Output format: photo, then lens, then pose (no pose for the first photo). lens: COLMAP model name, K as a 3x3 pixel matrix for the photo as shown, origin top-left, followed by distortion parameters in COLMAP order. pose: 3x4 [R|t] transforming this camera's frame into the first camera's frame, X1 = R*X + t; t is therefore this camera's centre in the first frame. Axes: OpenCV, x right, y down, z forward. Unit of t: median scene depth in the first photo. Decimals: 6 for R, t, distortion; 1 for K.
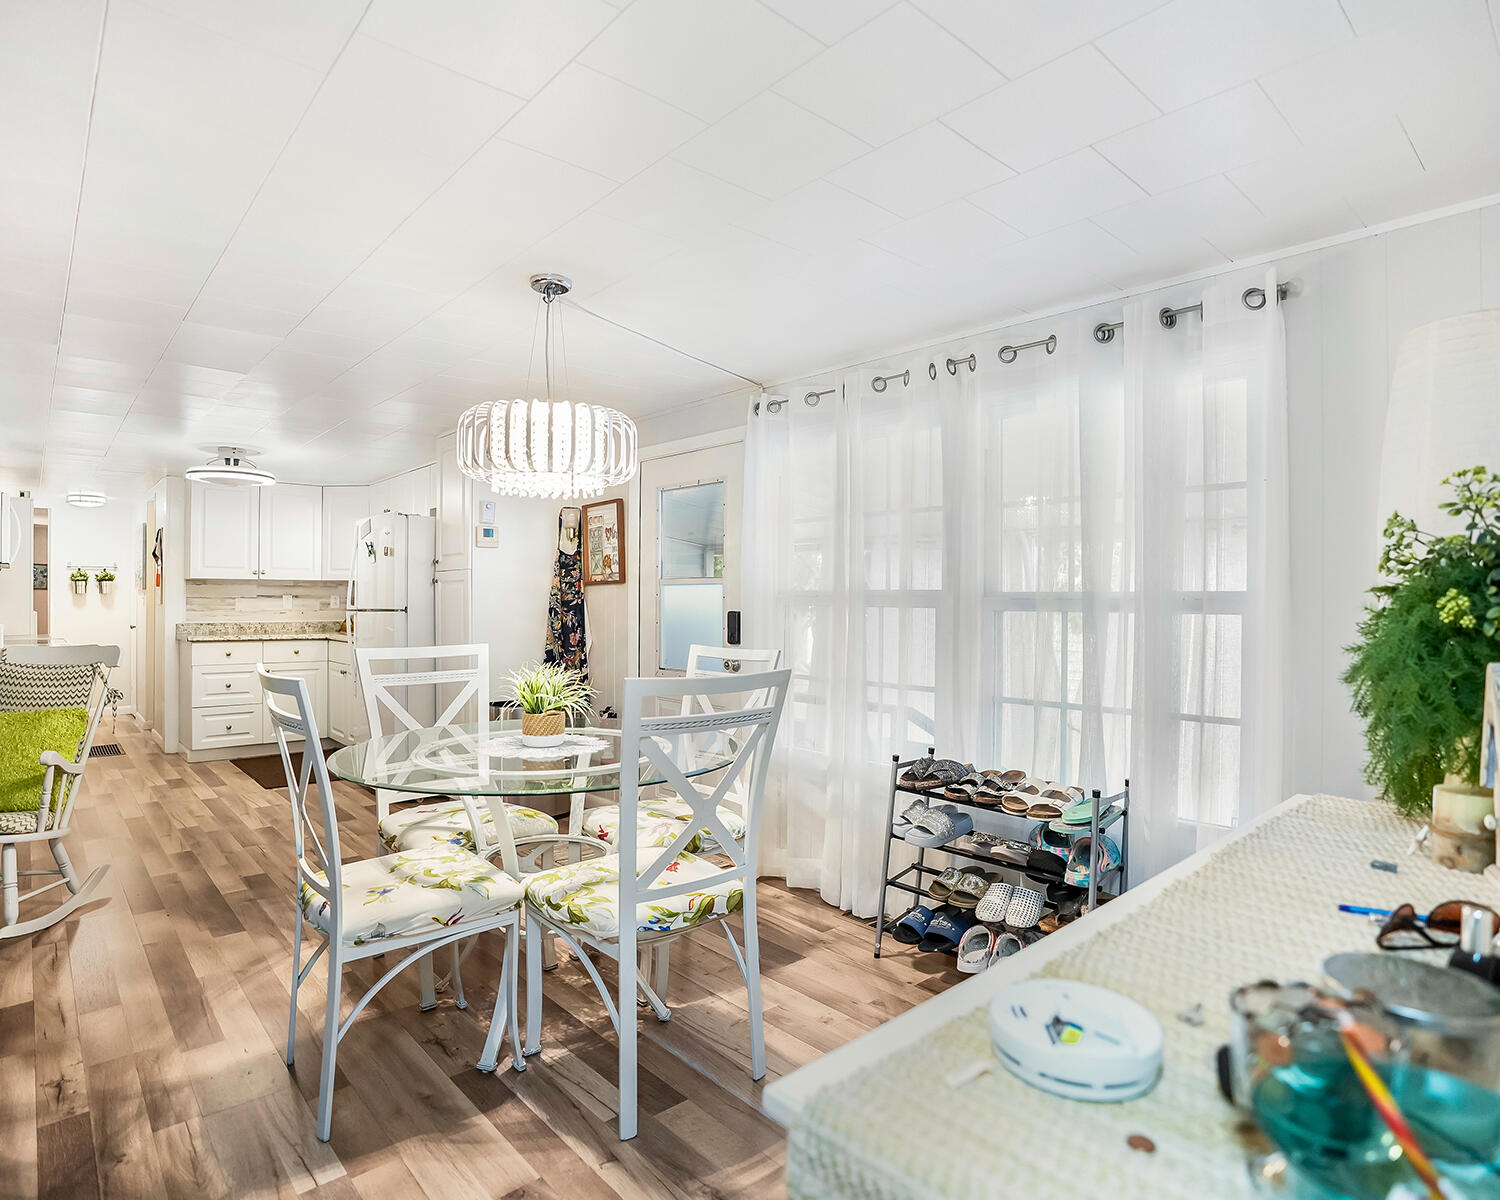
lens RADIAL K [[830.4, 0, 750.0], [0, 830.4, 600.0], [0, 0, 1]] dist [-0.057249, 0.021257]
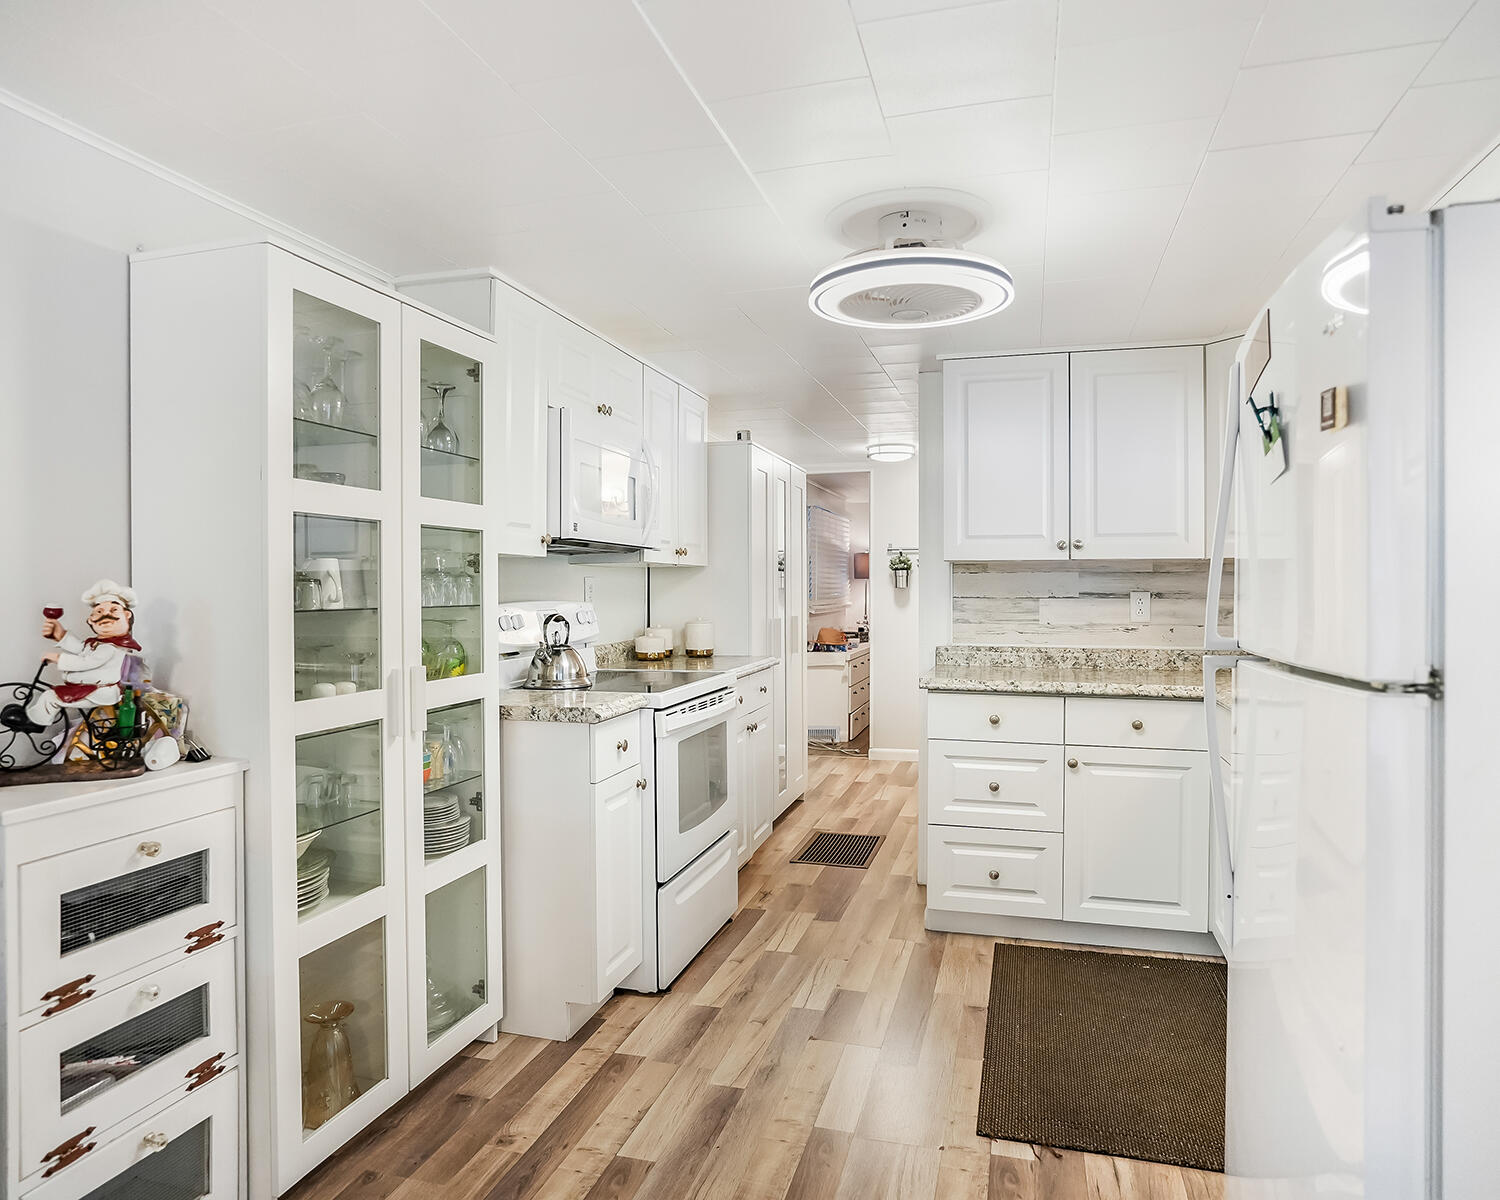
lens RADIAL K [[955.1, 0, 750.0], [0, 955.1, 600.0], [0, 0, 1]] dist [-0.028763, 0.002283]
pose [[0.527800, 0.008091, -0.849330, -0.232501], [0.001720, 0.999942, 0.010595, -0.008110], [0.849367, -0.007053, 0.527756, 0.551419]]
